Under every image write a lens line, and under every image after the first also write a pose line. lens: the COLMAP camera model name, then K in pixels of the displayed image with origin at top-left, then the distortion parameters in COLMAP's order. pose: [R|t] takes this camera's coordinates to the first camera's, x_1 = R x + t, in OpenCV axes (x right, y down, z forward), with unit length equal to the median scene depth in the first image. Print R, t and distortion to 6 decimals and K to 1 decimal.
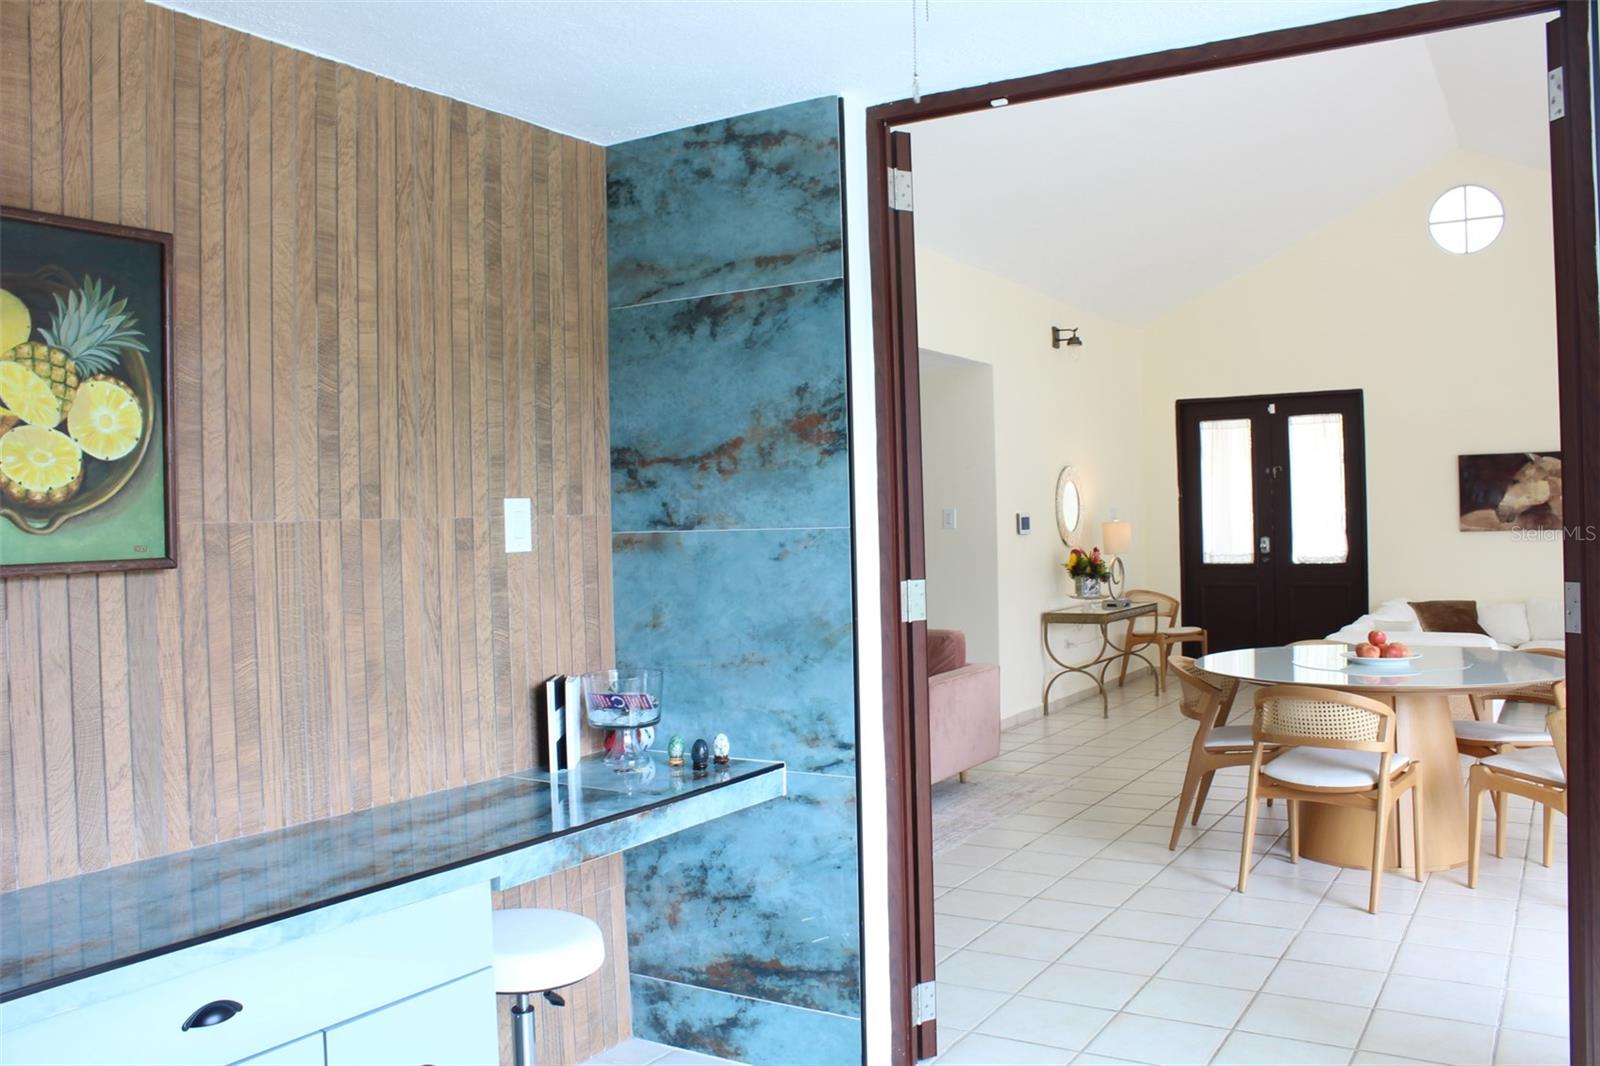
lens RADIAL K [[1317.4, 0, 794.0], [0, 1317.4, 518.5], [0, 0, 1]] dist [-0.154325, 0.127847]
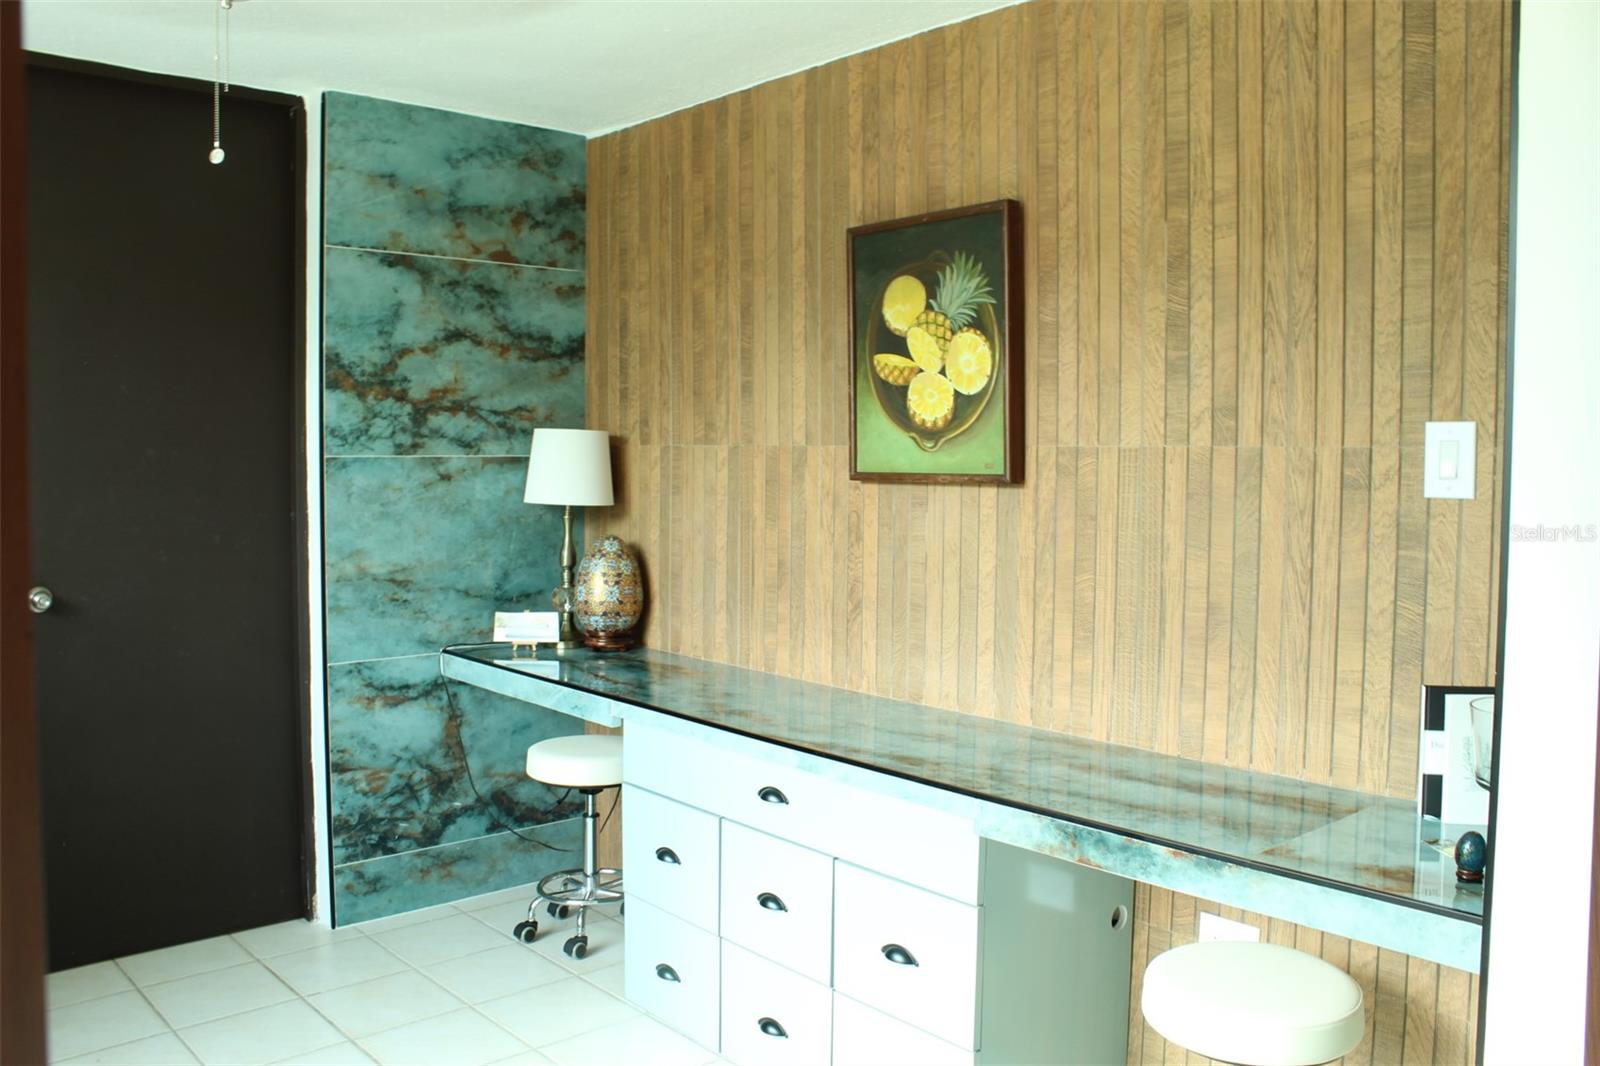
lens RADIAL K [[1317.4, 0, 794.0], [0, 1317.4, 518.5], [0, 0, 1]] dist [-0.154325, 0.127847]
pose [[-0.280569, 0.071803, -0.957144, 0.672493], [0.000108, 0.997200, 0.074776, -0.018154], [0.959834, 0.020877, -0.279791, 1.054282]]
